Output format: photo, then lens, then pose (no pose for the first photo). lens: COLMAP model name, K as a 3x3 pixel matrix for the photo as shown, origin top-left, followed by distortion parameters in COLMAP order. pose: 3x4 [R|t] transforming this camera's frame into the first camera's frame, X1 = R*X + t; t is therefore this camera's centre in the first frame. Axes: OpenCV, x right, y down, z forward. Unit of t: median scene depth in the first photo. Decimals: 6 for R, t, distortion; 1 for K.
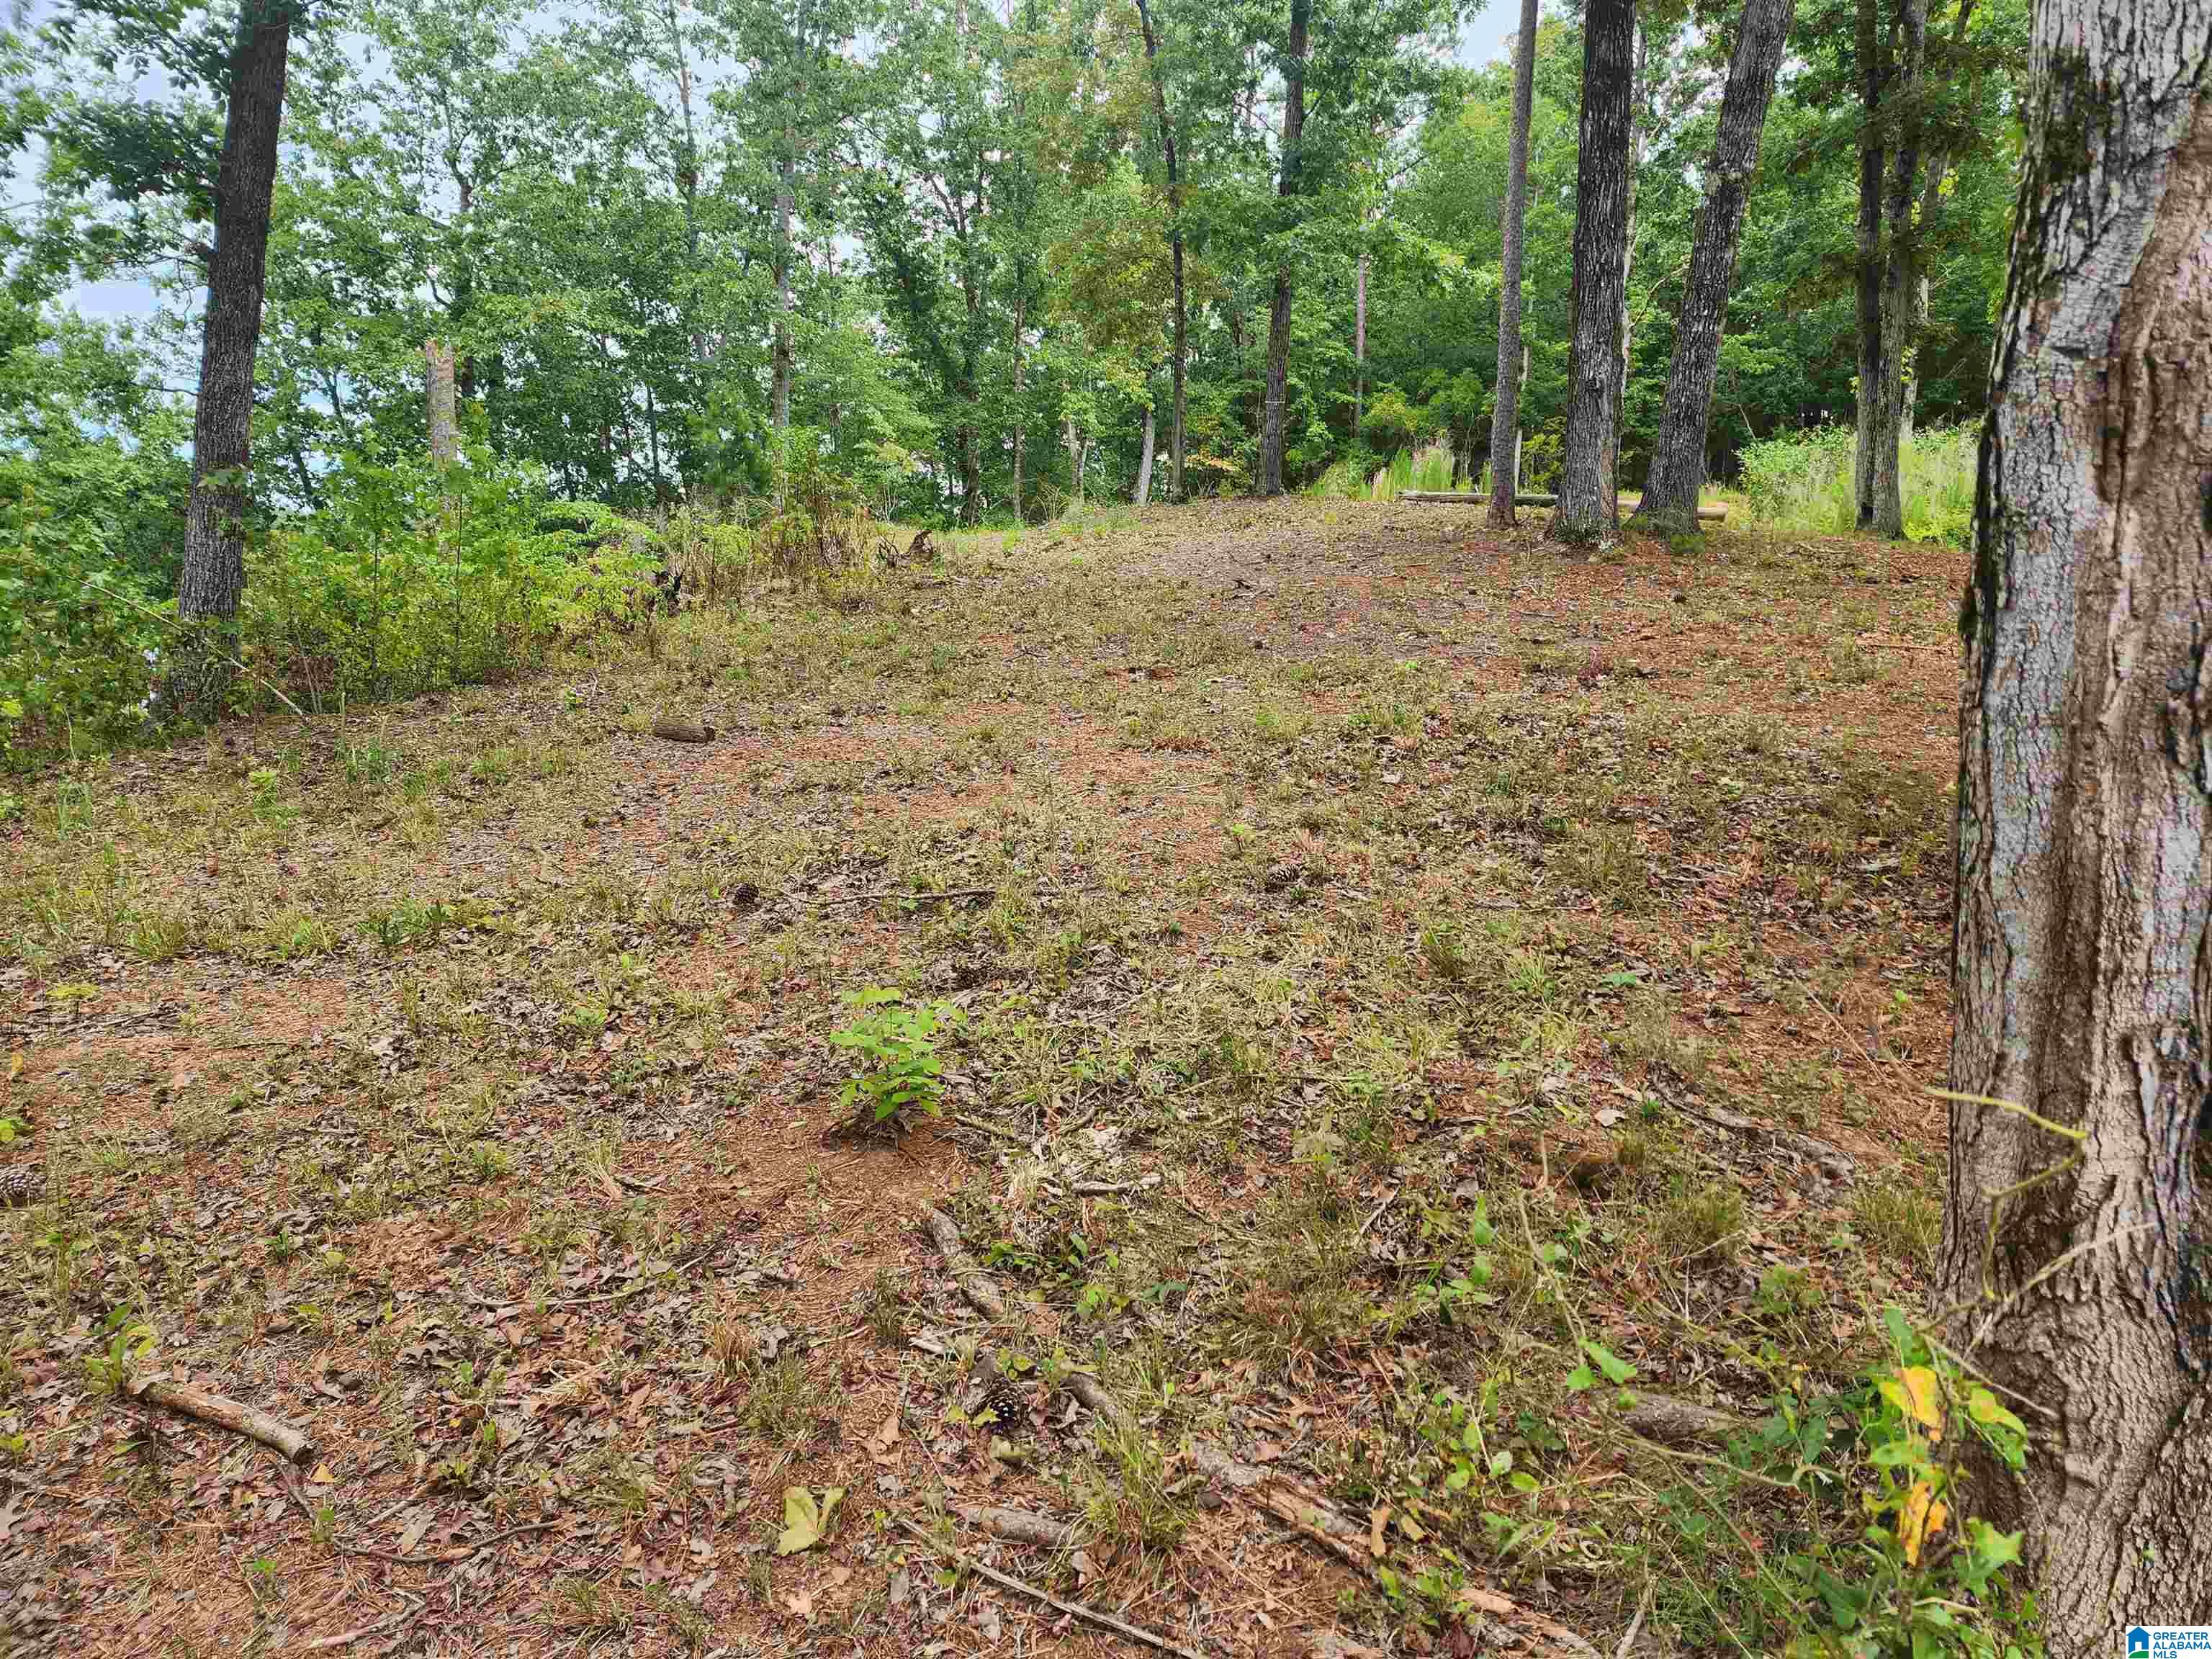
lens RADIAL K [[1462.3, 0, 1123.0], [0, 1462.3, 838.2], [0, 0, 1]] dist [0.050014, -0.054563]
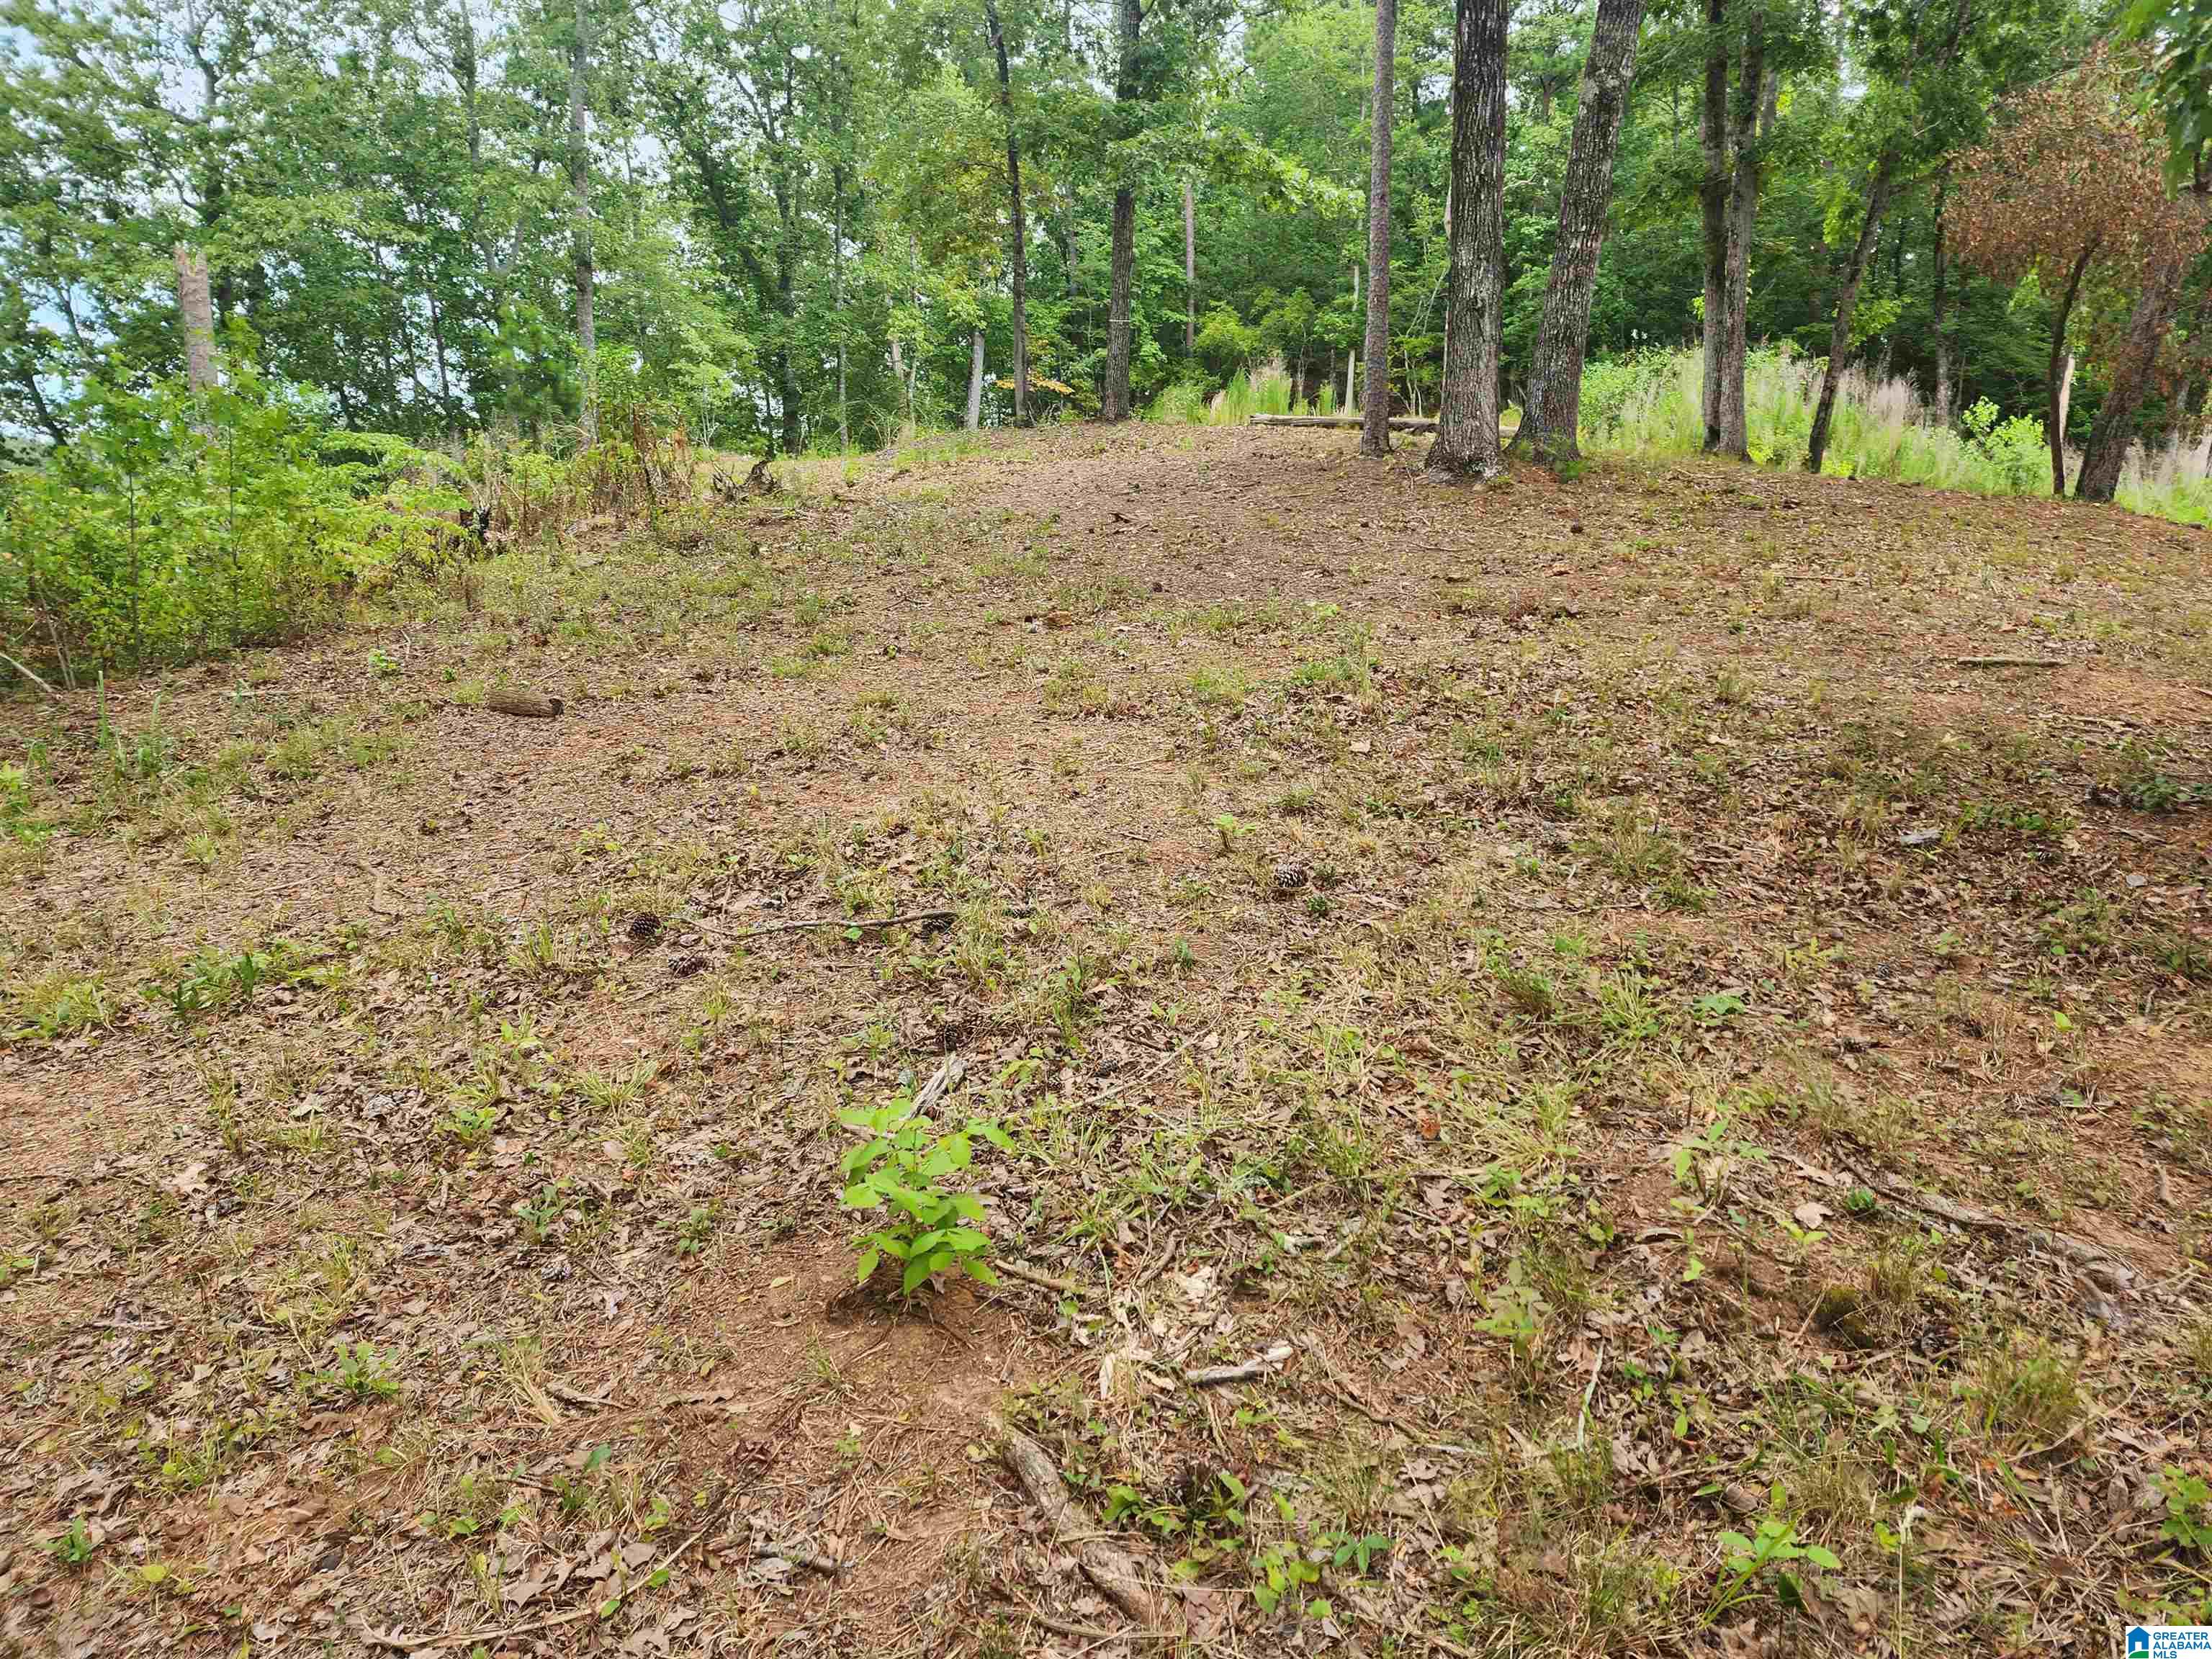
lens RADIAL K [[1462.3, 0, 1115.2], [0, 1462.3, 831.2], [0, 0, 1]] dist [0.050014, -0.054563]
pose [[0.993221, -0.035800, 0.110593, -0.064812], [0.030724, 0.998410, 0.047267, -0.034892], [-0.112110, -0.043549, 0.992741, 0.120109]]
